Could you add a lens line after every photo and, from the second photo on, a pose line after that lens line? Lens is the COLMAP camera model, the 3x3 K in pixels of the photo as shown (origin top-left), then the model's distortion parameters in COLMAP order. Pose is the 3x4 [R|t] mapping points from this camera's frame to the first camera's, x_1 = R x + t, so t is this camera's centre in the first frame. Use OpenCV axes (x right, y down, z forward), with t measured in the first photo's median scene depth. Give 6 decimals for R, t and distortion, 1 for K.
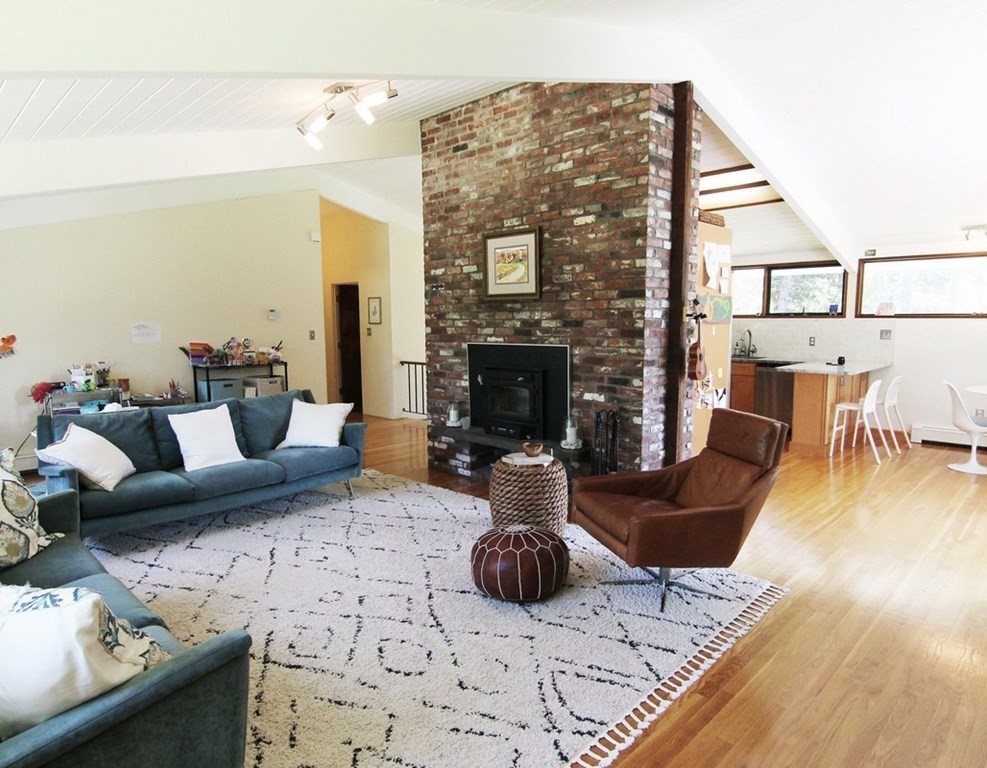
lens RADIAL K [[598.4, 0, 493.5], [0, 598.4, 384.0], [0, 0, 1]] dist [0.003865, -0.023214]
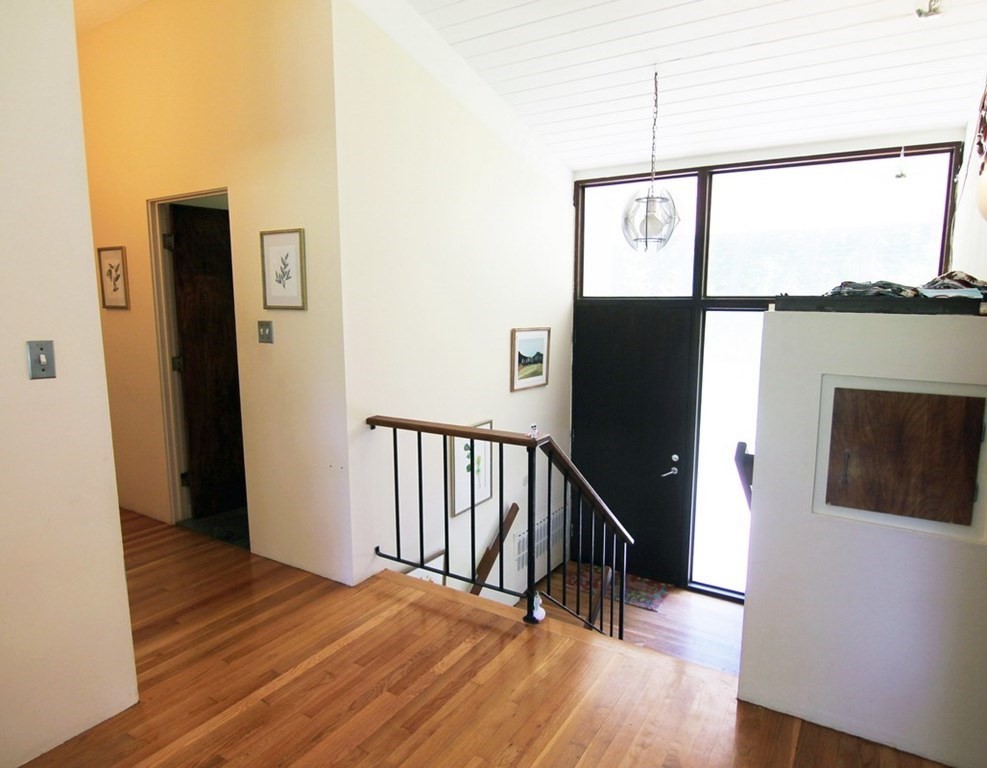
lens RADIAL K [[598.4, 0, 493.5], [0, 598.4, 384.0], [0, 0, 1]] dist [0.003865, -0.023214]
pose [[0.975931, -0.025604, 0.216573, -0.157865], [0.018178, 0.999179, 0.036210, -0.068590], [-0.217323, -0.031402, 0.975595, 0.644772]]
